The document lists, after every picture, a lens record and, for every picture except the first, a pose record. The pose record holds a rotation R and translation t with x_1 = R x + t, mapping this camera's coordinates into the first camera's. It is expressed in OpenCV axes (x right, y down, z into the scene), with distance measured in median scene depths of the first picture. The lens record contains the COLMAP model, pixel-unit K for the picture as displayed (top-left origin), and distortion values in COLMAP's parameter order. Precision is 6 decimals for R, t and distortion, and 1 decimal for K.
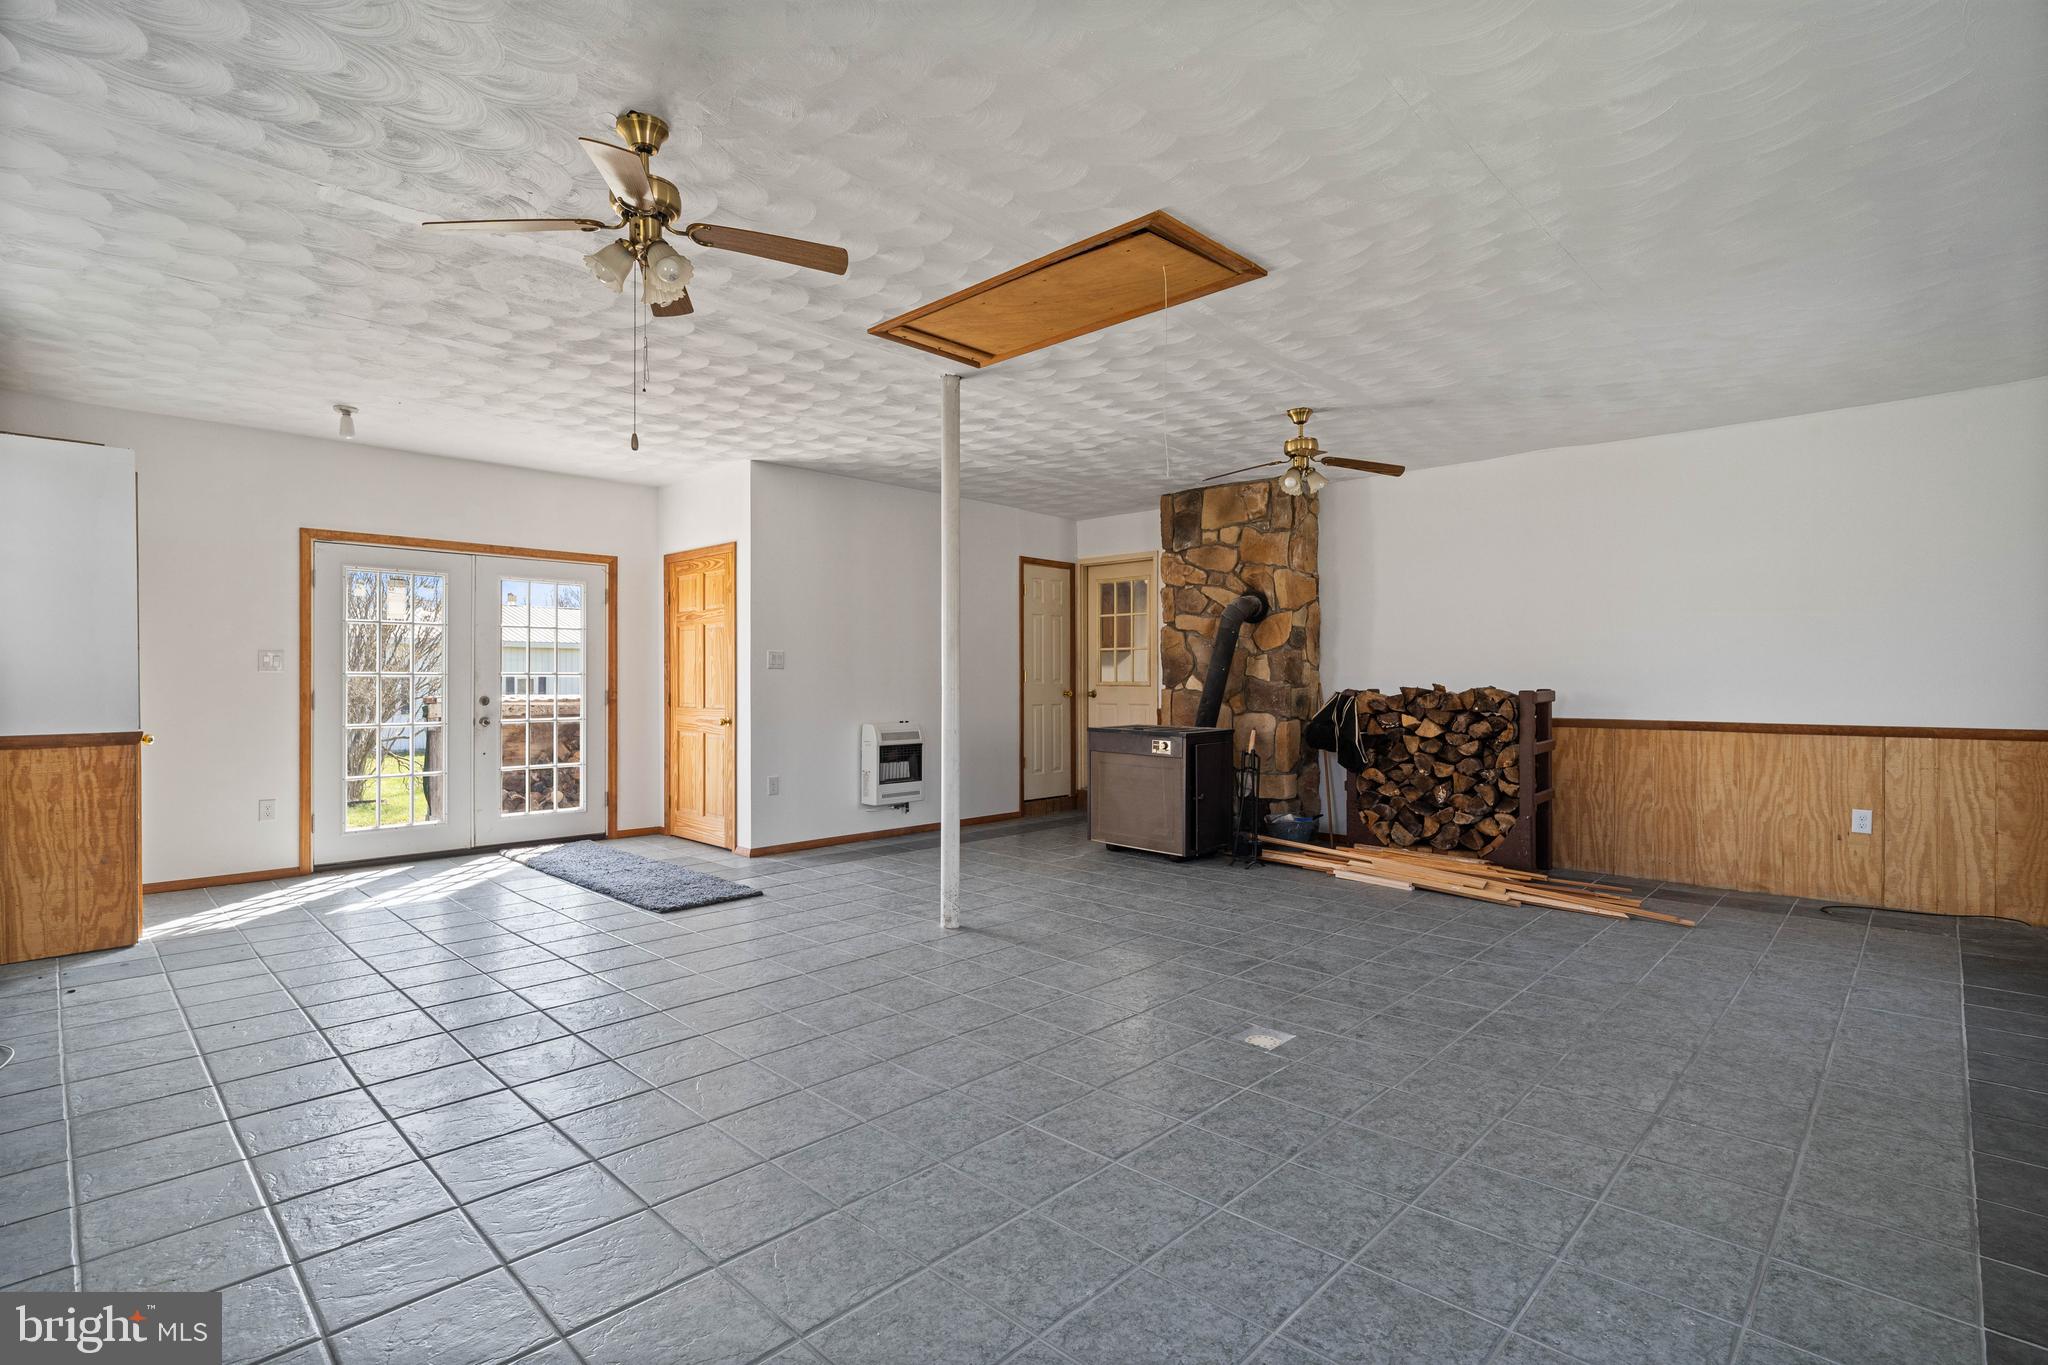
lens RADIAL K [[968.9, 0, 1007.4], [0, 968.9, 681.3], [0, 0, 1]] dist [-0.017647, 0.006448]
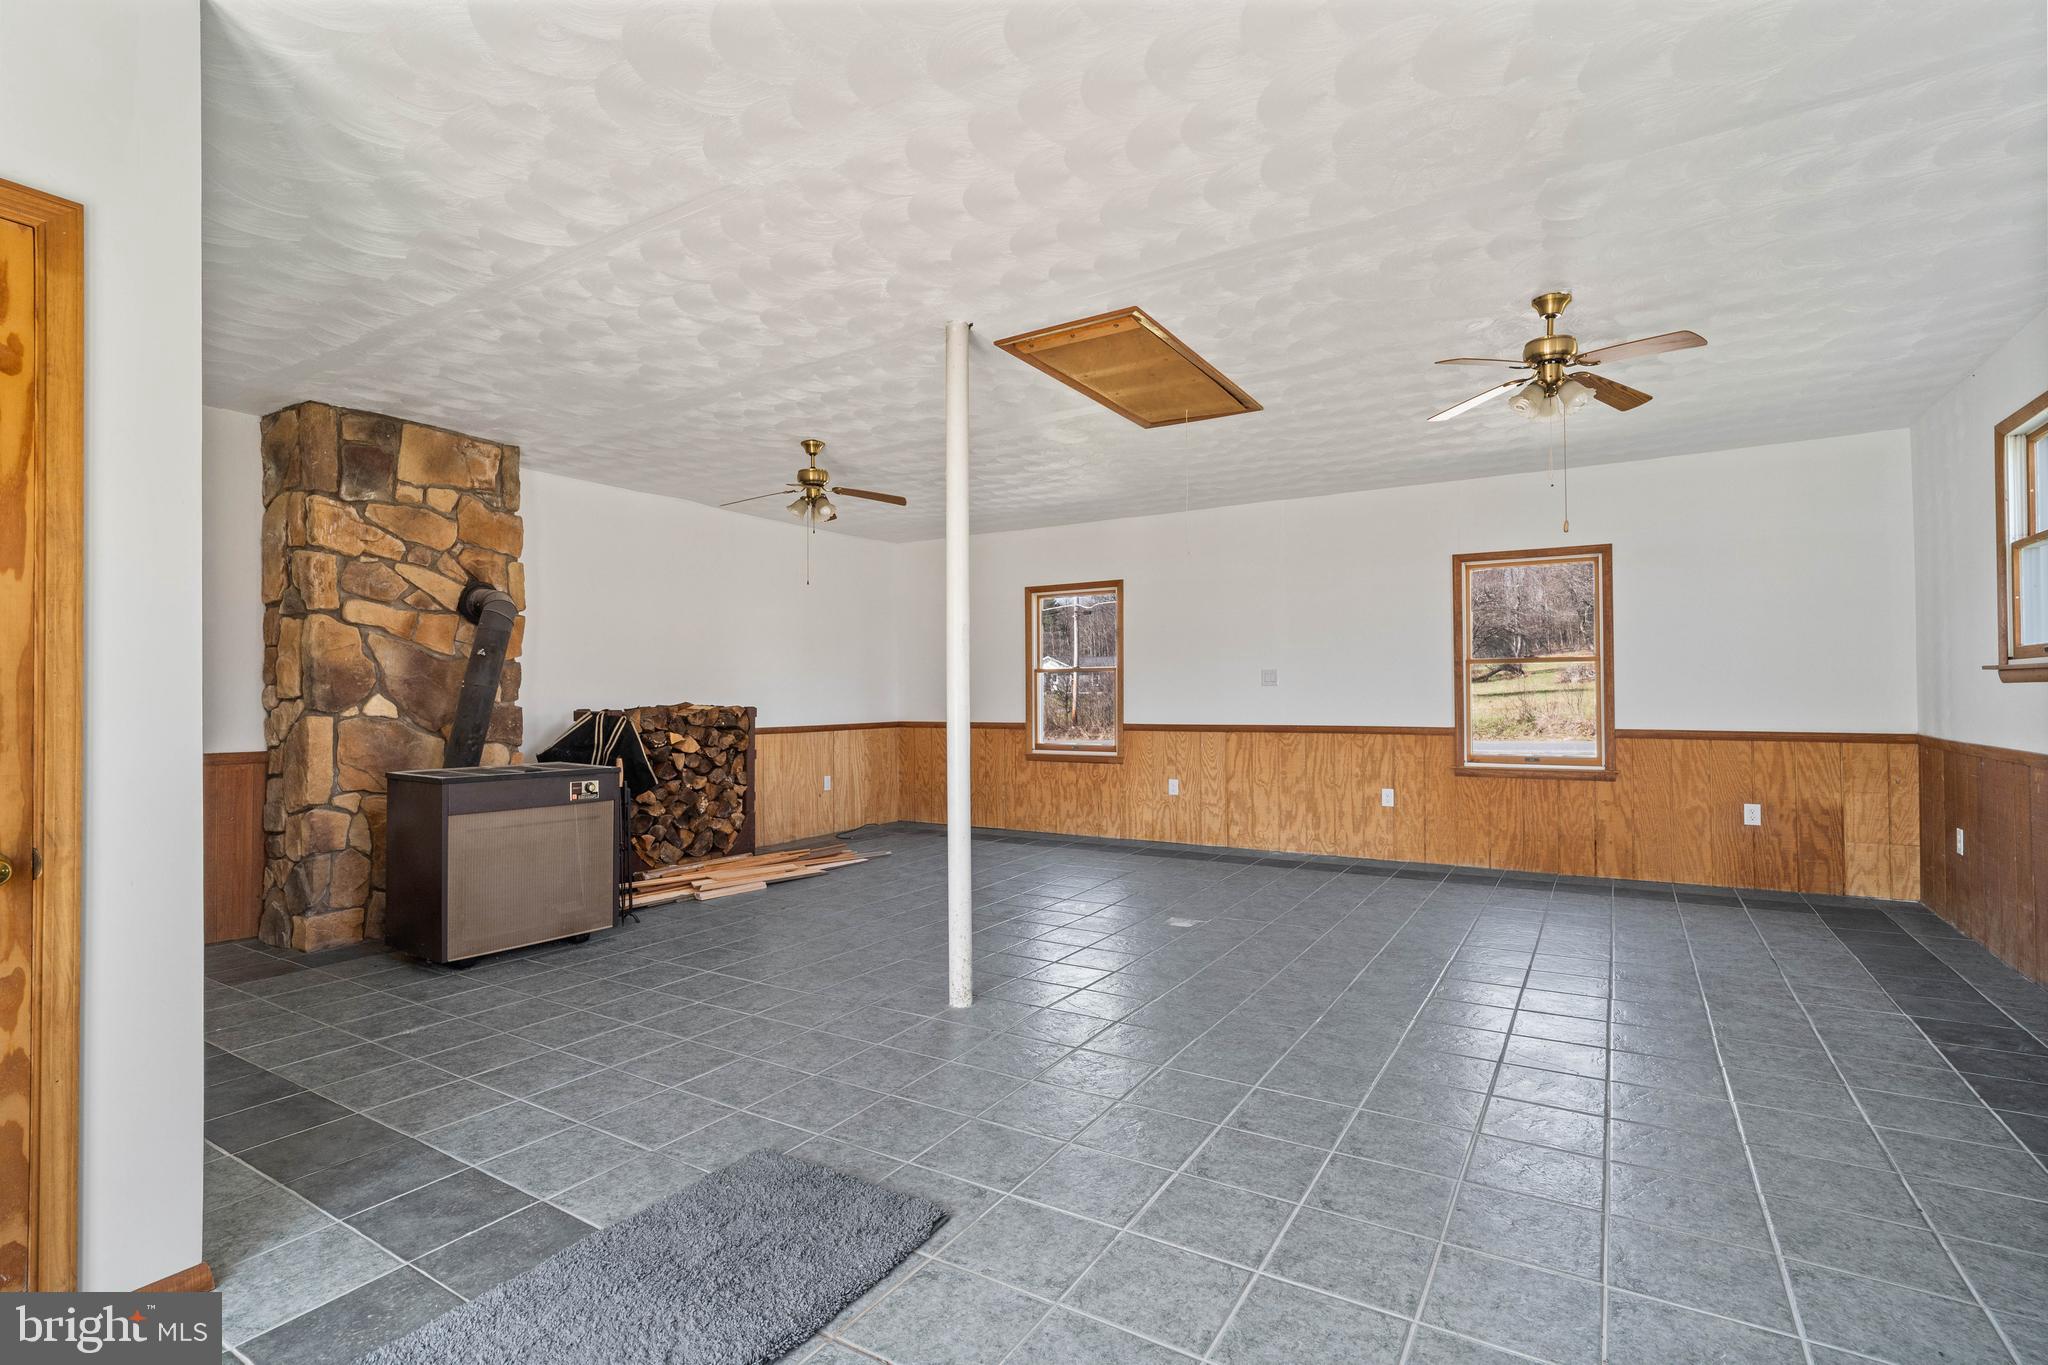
lens RADIAL K [[968.9, 0, 1005.4], [0, 968.9, 683.0], [0, 0, 1]] dist [-0.017647, 0.006448]
pose [[-0.217038, 0.012648, 0.976081, -0.653996], [0.007638, 0.999907, -0.011258, -0.003664], [-0.976133, 0.005012, -0.217115, 0.869018]]
